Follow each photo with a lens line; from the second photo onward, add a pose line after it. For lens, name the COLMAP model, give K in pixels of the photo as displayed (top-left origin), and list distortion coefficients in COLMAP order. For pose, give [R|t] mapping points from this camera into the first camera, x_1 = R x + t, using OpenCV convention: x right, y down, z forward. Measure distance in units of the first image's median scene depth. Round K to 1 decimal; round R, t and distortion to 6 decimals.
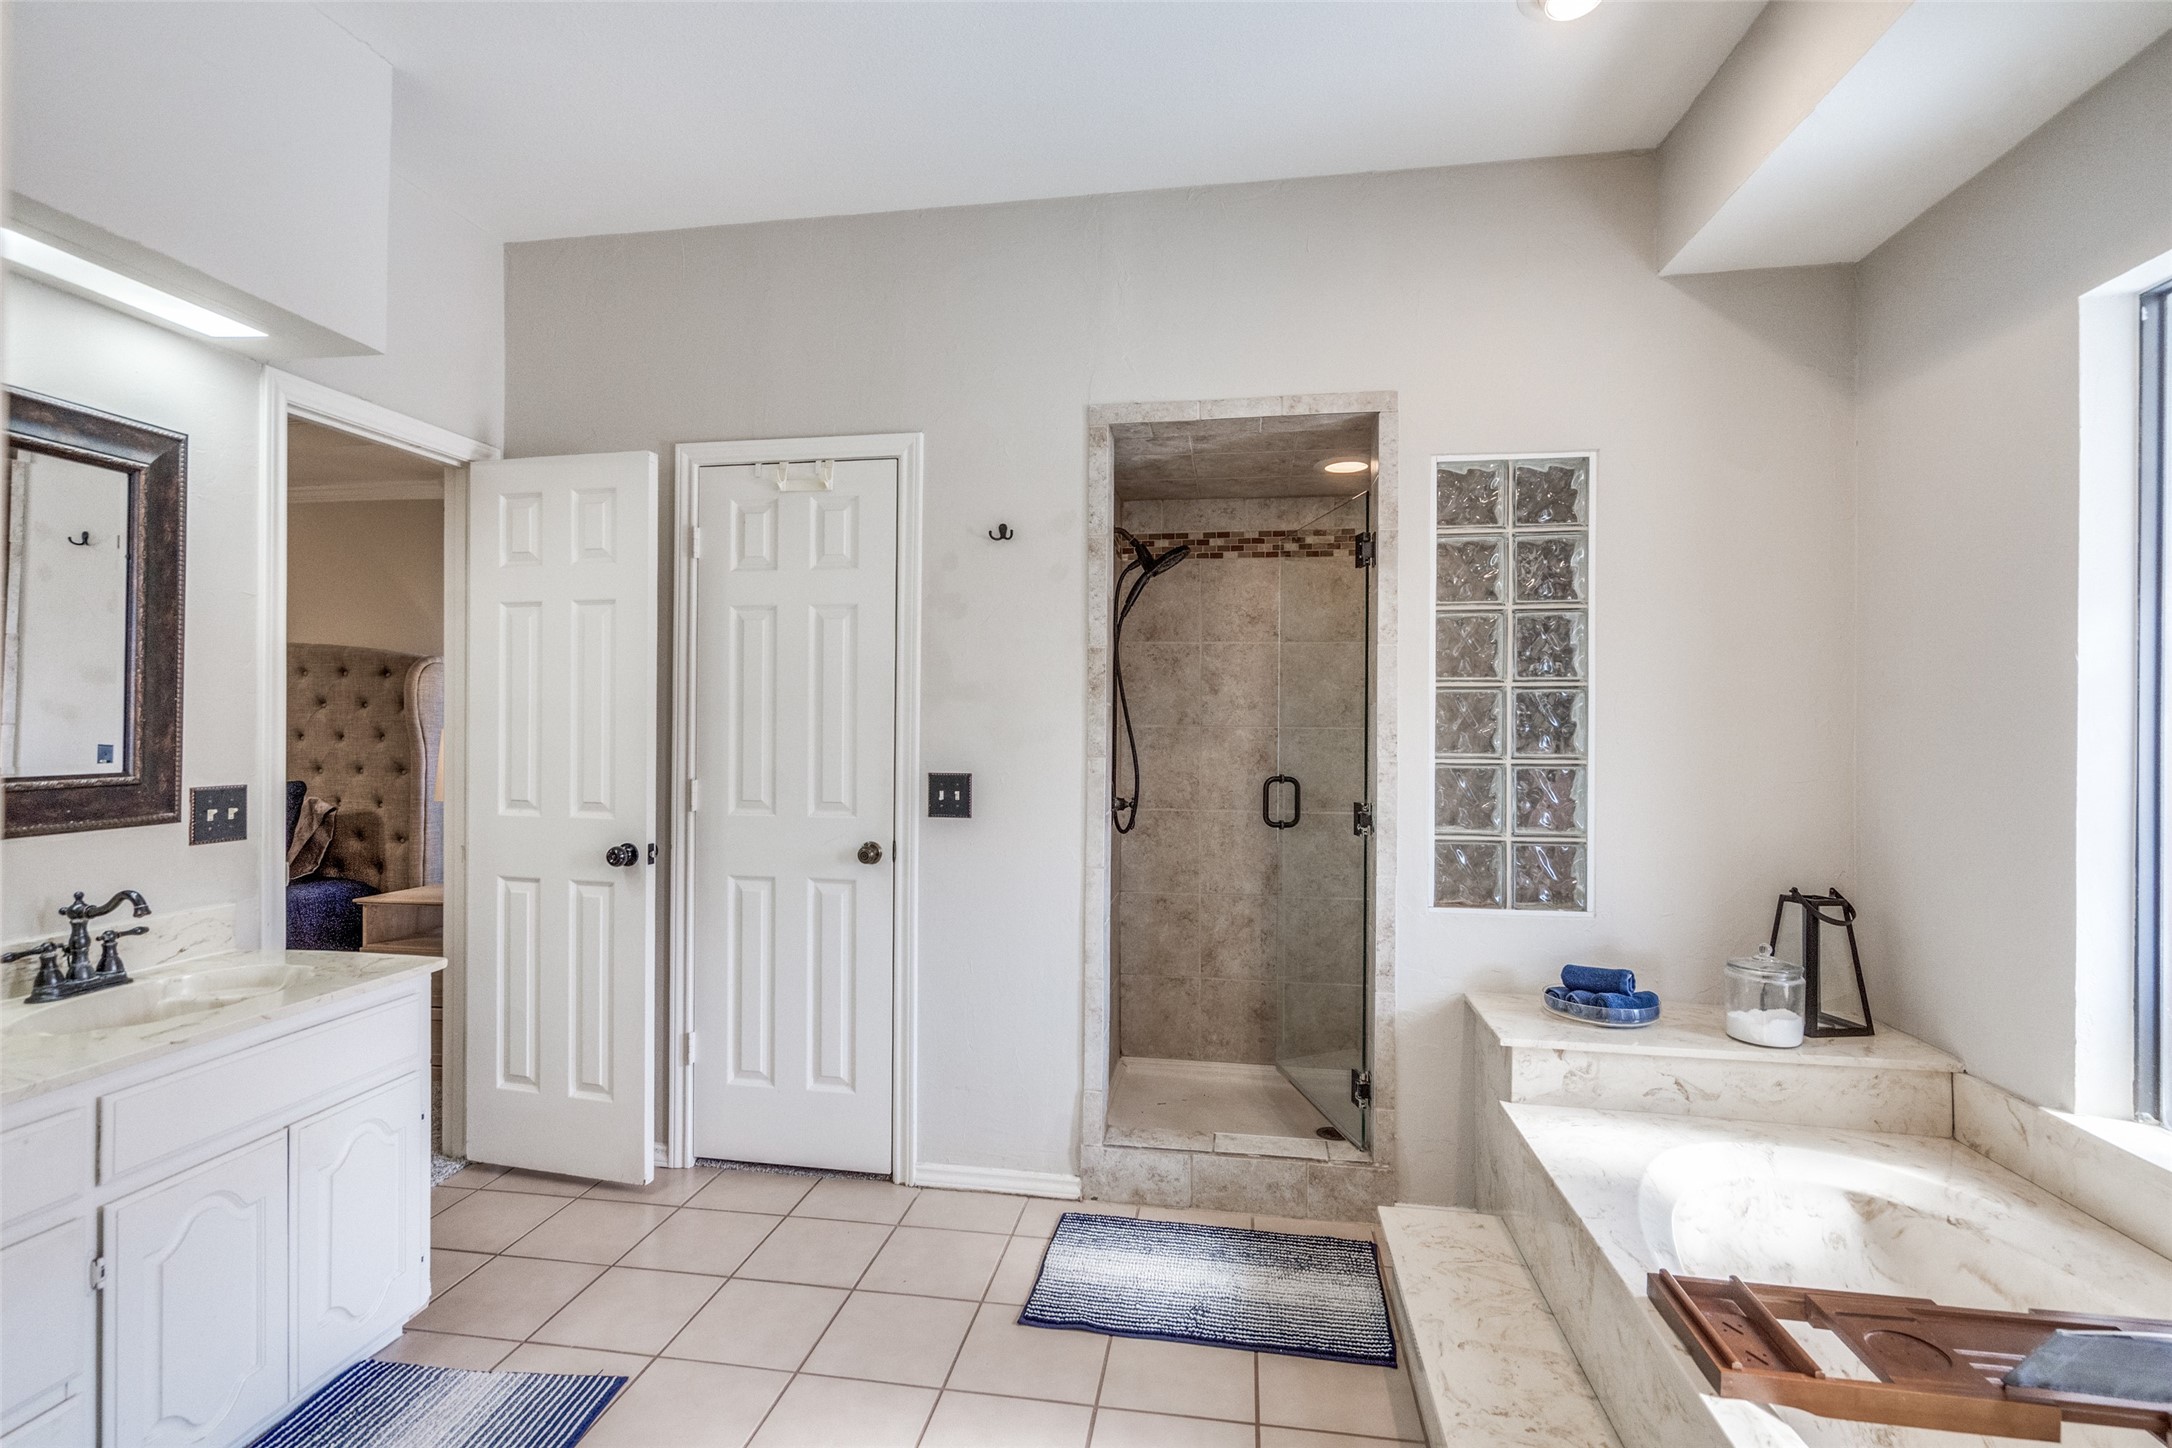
lens RADIAL K [[1017.6, 0, 1063.7], [0, 1017.6, 730.0], [0, 0, 1]] dist [0.002781, 0.000808]
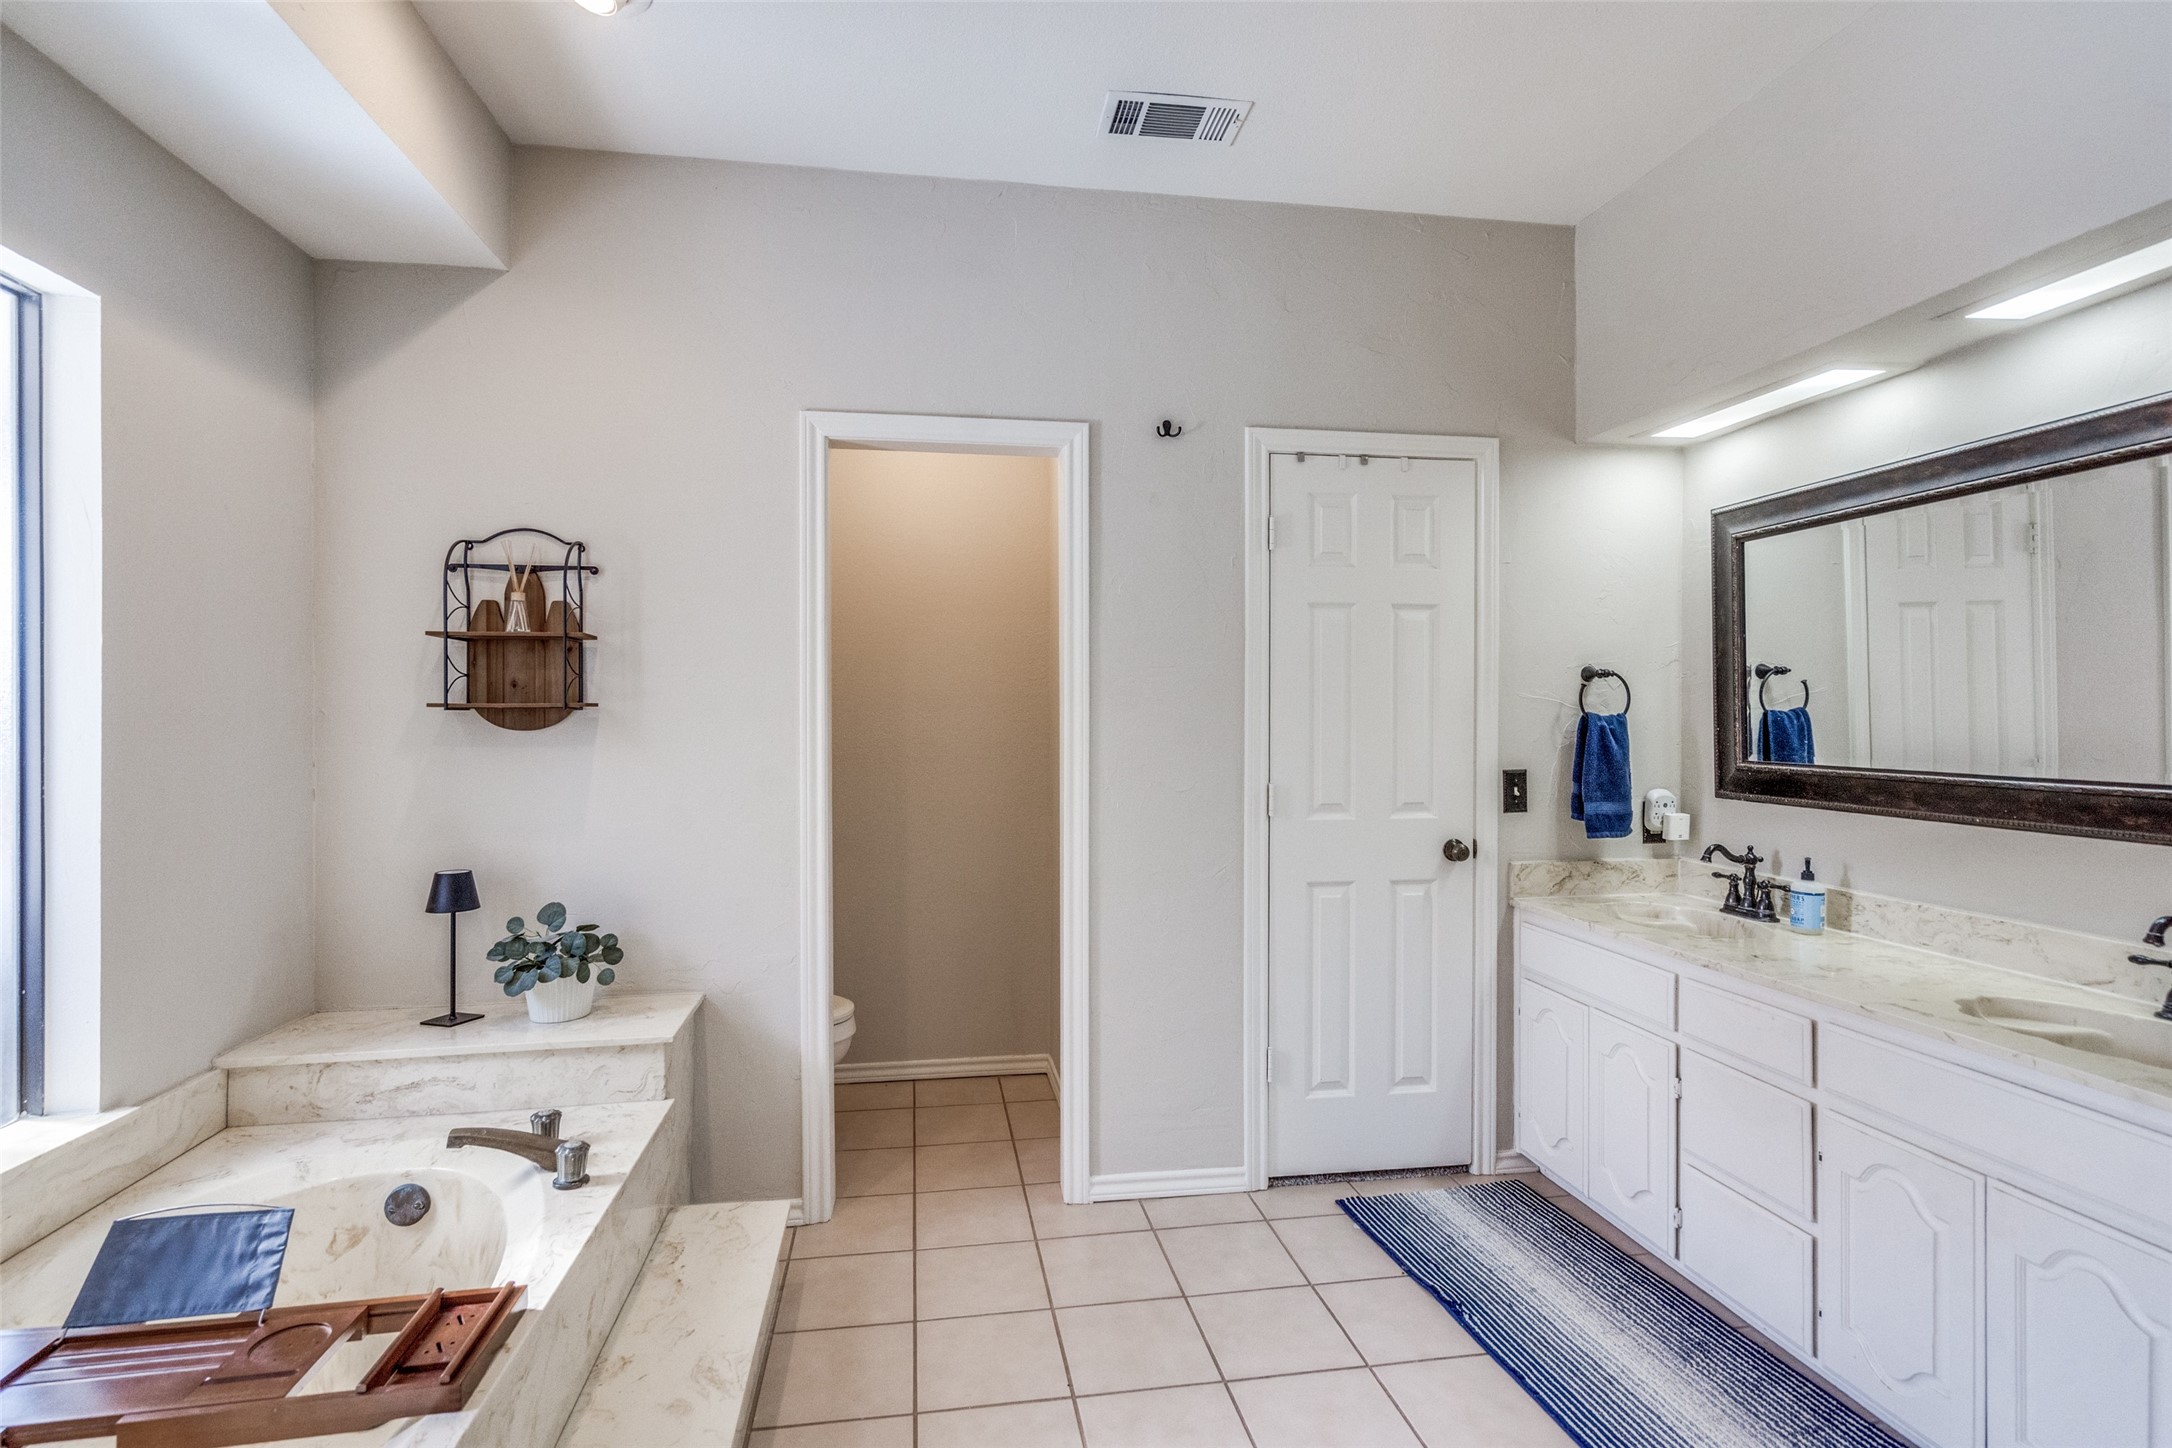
lens RADIAL K [[1017.6, 0, 1063.7], [0, 1017.6, 730.0], [0, 0, 1]] dist [0.002781, 0.000808]
pose [[-0.950177, -0.003999, -0.311687, 0.383364], [-0.007220, 0.999932, 0.009179, -0.008898], [0.311629, 0.010972, -0.950141, 2.045977]]
